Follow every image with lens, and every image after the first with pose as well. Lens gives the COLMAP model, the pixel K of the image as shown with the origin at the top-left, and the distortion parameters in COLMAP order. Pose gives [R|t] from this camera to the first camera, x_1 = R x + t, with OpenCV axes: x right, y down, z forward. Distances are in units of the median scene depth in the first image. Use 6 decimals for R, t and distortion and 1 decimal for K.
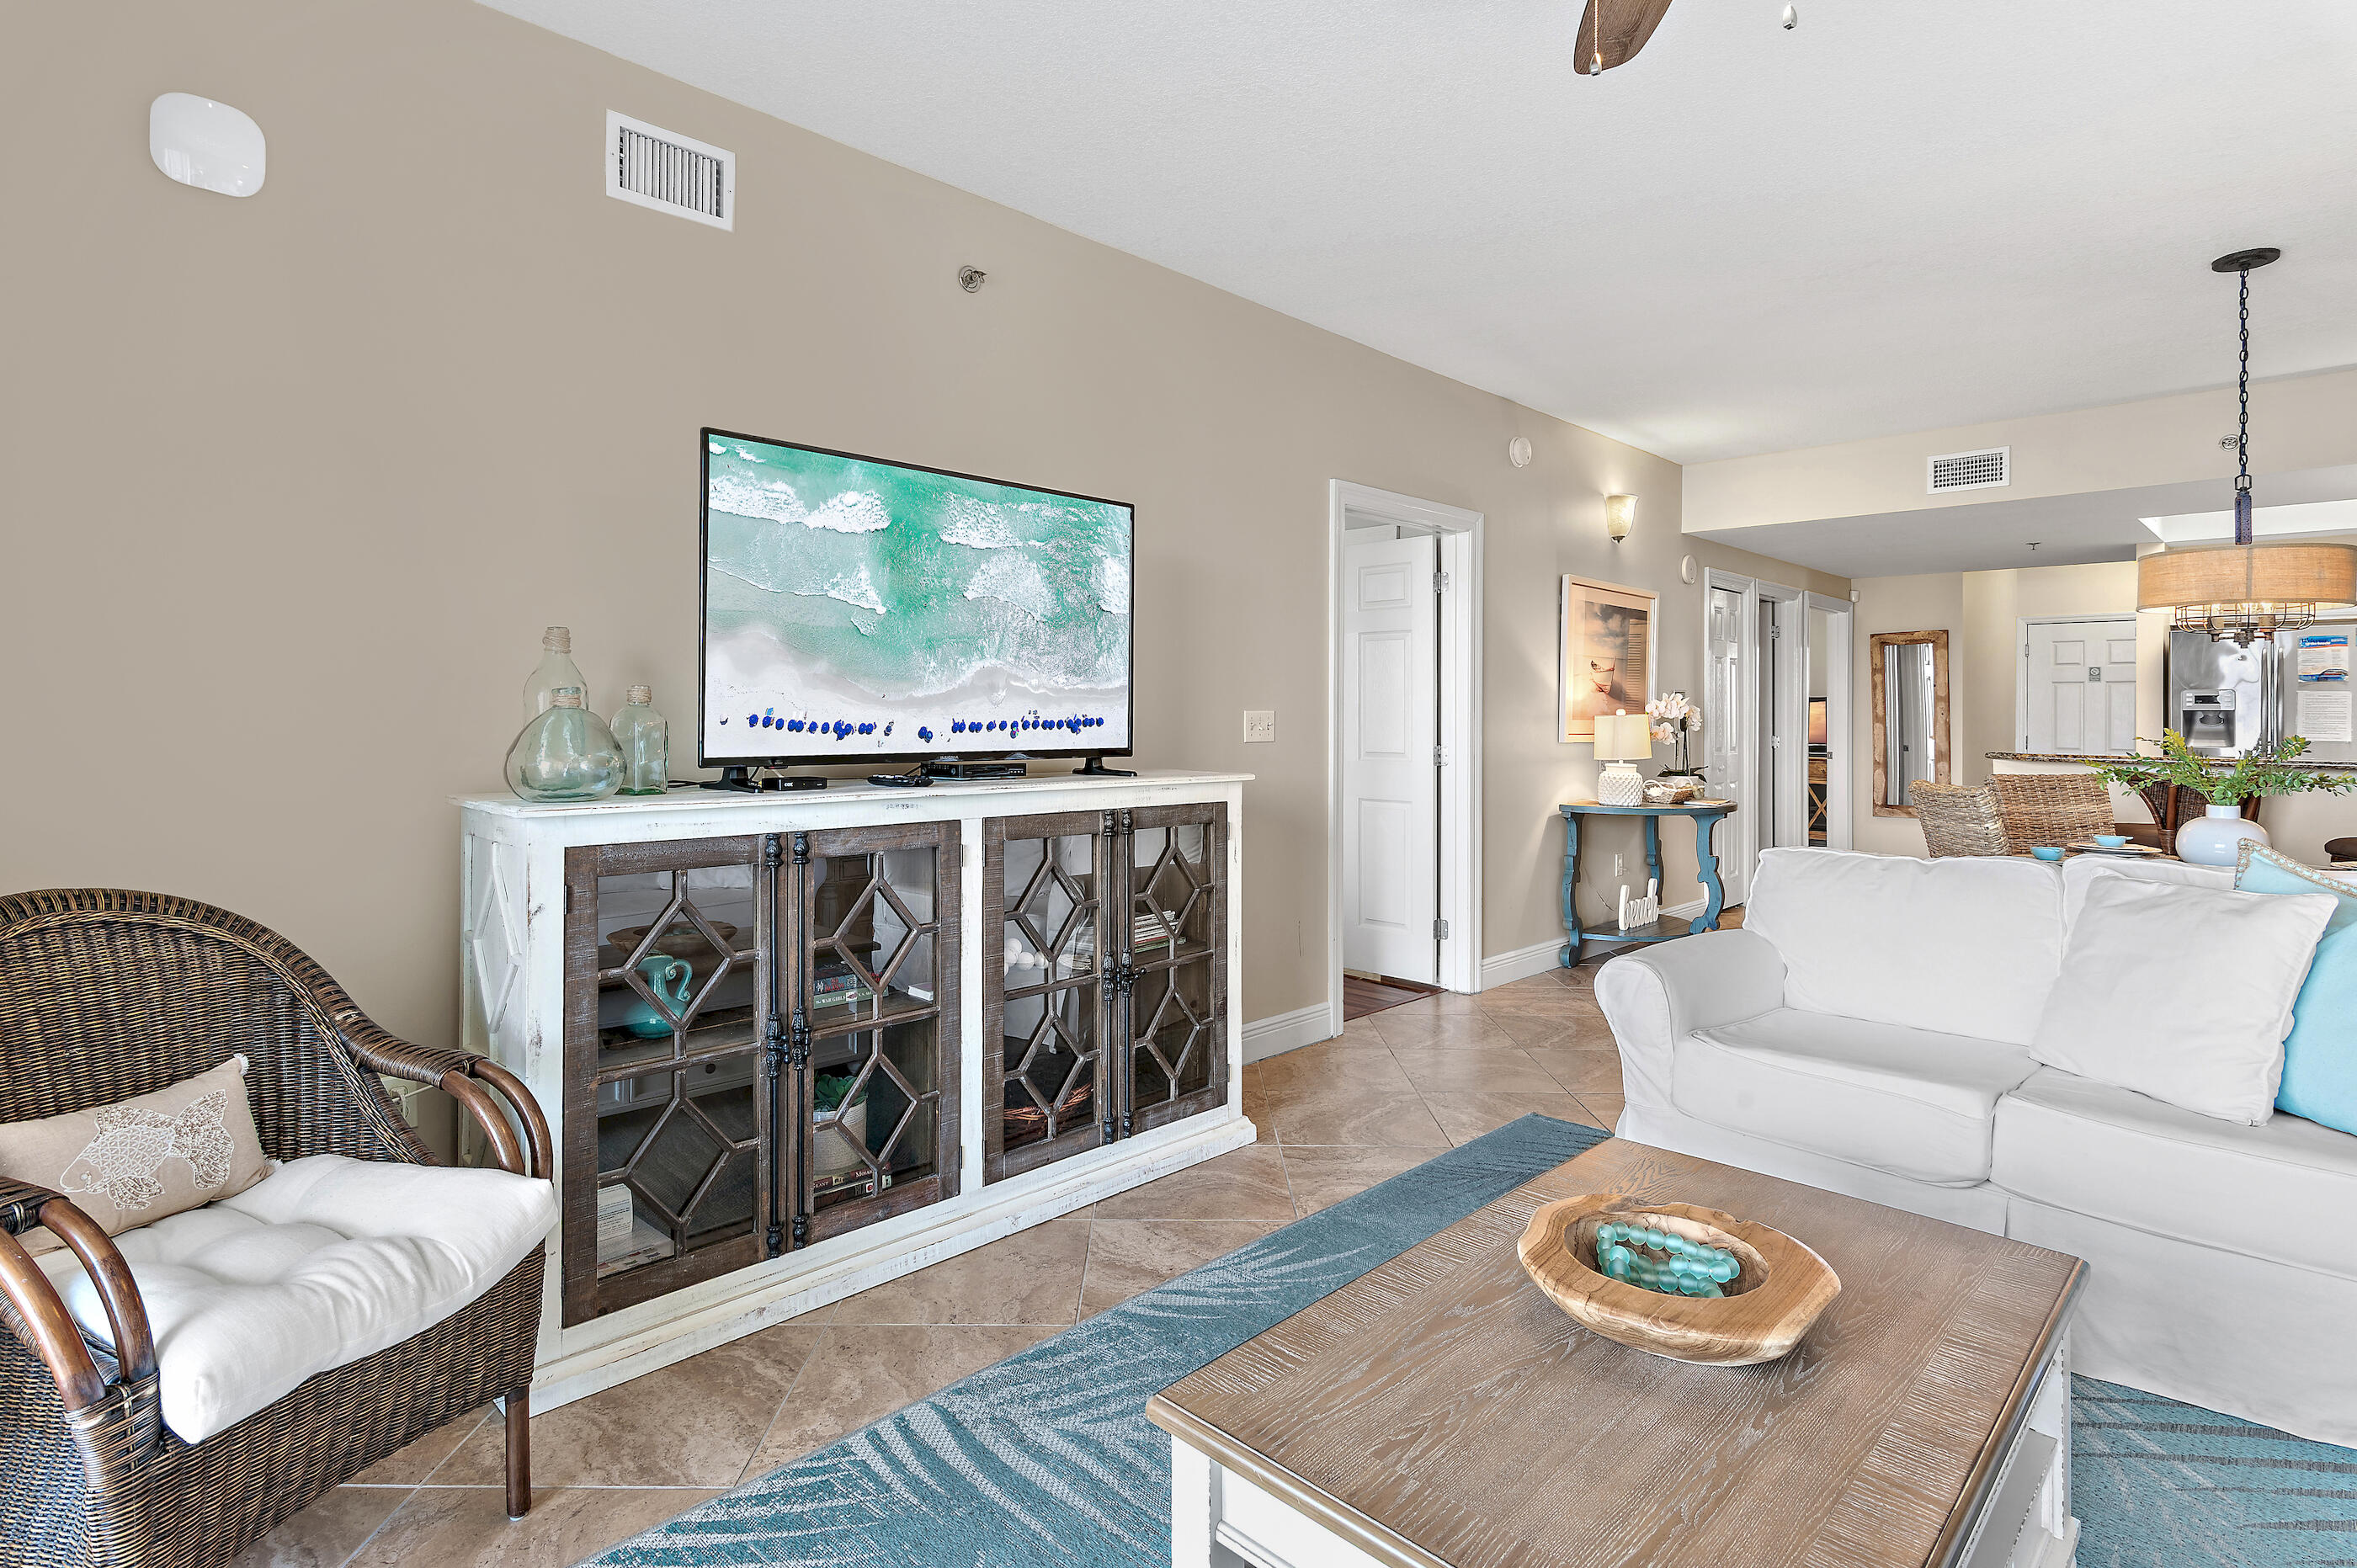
lens RADIAL K [[1167.0, 0, 1152.2], [0, 1167.0, 704.6], [0, 0, 1]] dist [0.003019, -0.002206]
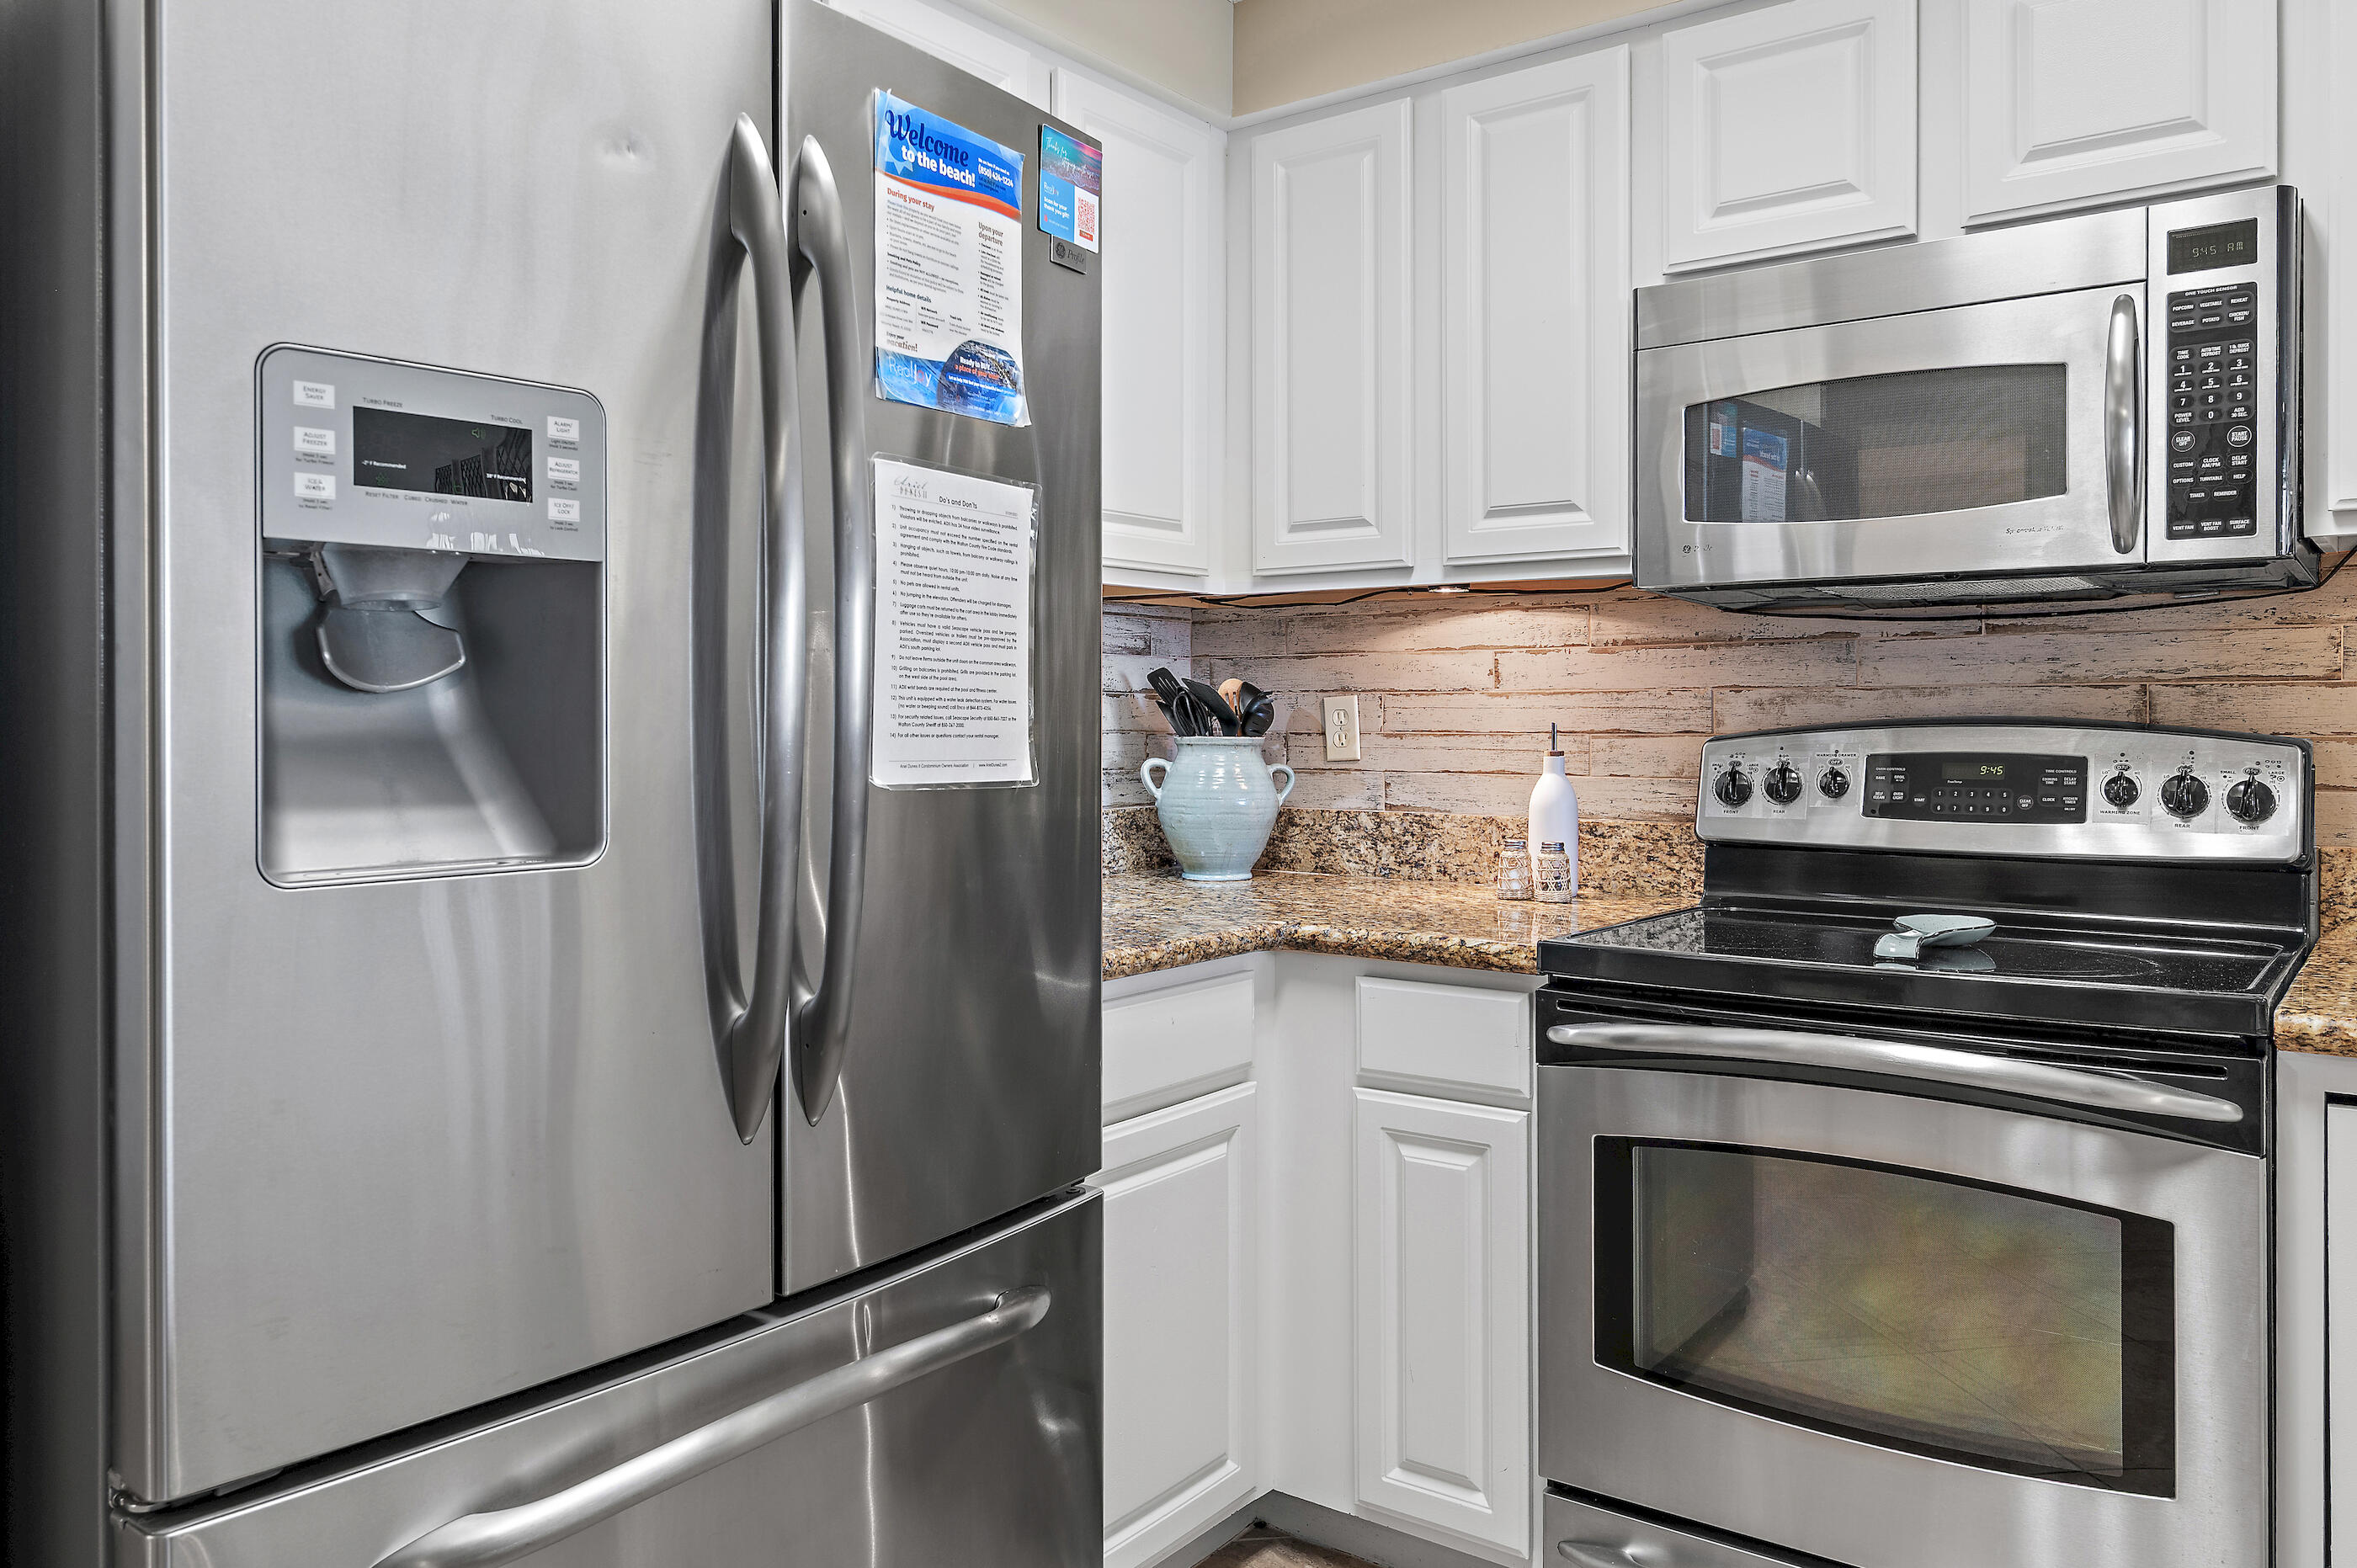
lens RADIAL K [[1687.2, 0, 1197.7], [0, 1687.2, 725.1], [0, 0, 1]] dist [-0.001134, 0.004719]
pose [[-0.153062, -0.010935, 0.988156, 1.537411], [-0.005070, 0.999934, 0.010280, 0.041279], [-0.988204, -0.003436, -0.153107, 1.998721]]
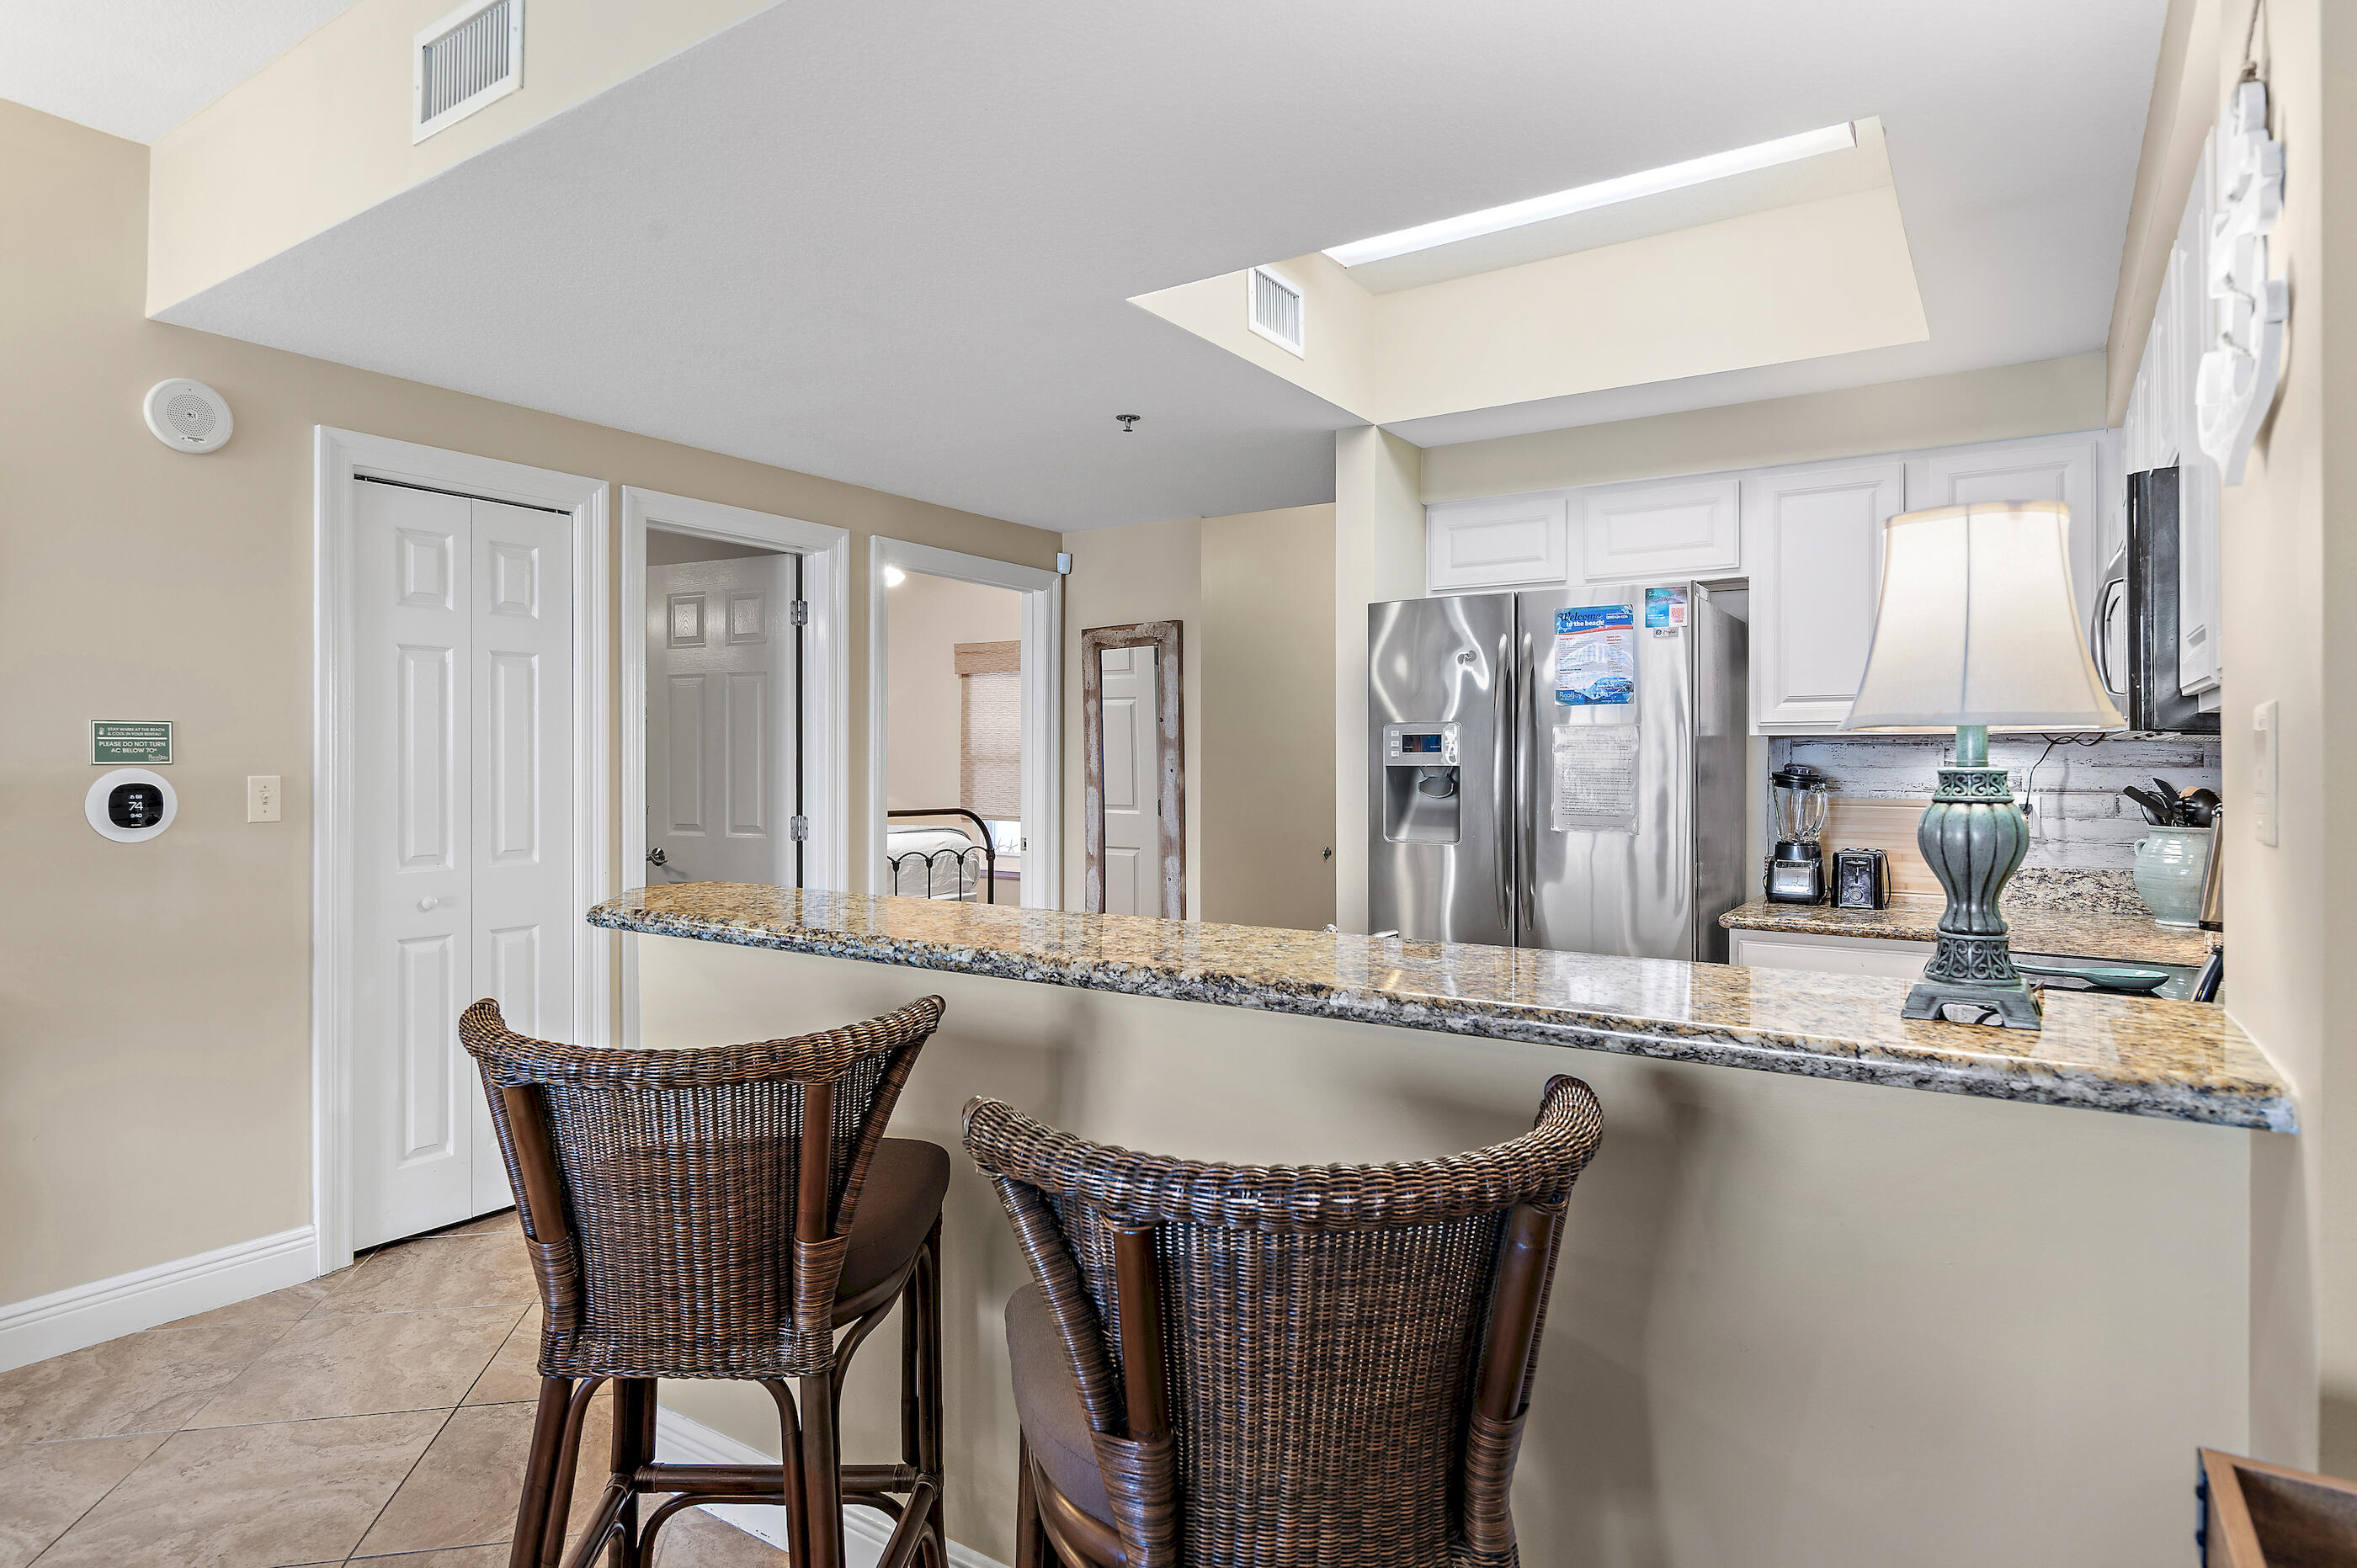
lens RADIAL K [[1267.0, 0, 1189.1], [0, 1267.0, 764.8], [0, 0, 1]] dist [0.004250, -0.003015]
pose [[0.977336, -0.004607, 0.211645, 1.472442], [0.002706, 0.999953, 0.009272, -0.001077], [-0.211677, -0.008489, 0.977303, 1.072603]]
